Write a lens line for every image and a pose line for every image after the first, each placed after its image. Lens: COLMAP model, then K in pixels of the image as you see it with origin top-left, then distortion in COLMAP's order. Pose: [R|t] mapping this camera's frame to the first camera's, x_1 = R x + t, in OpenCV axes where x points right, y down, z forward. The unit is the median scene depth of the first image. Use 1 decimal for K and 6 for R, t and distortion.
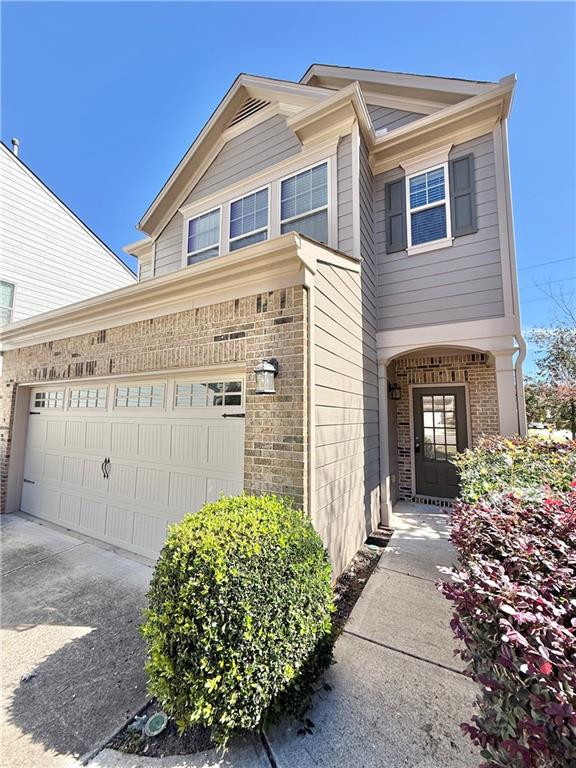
lens RADIAL K [[307.3, 0, 288.0], [0, 307.3, 384.0], [0, 0, 1]] dist [0.000278, -0.000213]
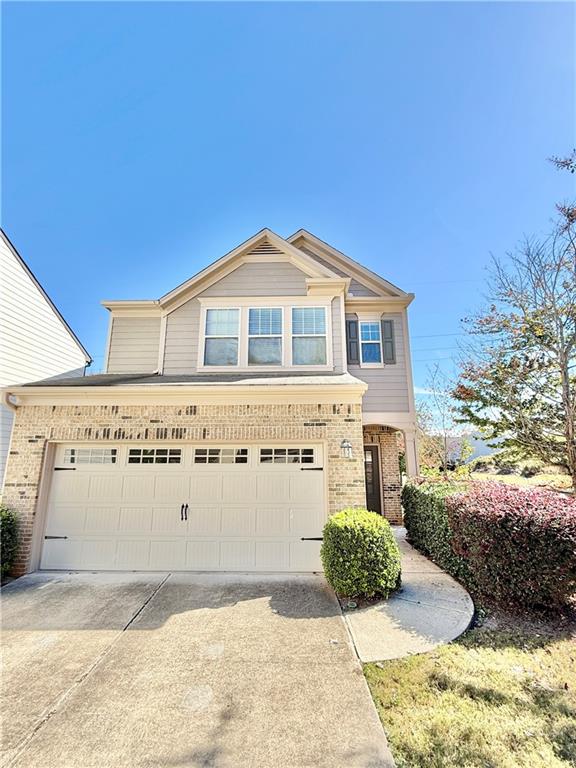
lens RADIAL K [[344.6, 0, 288.0], [0, 344.6, 384.0], [0, 0, 1]] dist [-0.000313, -0.000001]
pose [[0.882811, 0.090838, 0.460861, -0.858340], [-0.038491, 0.991813, -0.121760, -0.092148], [-0.468149, 0.089752, 0.879080, -0.482273]]
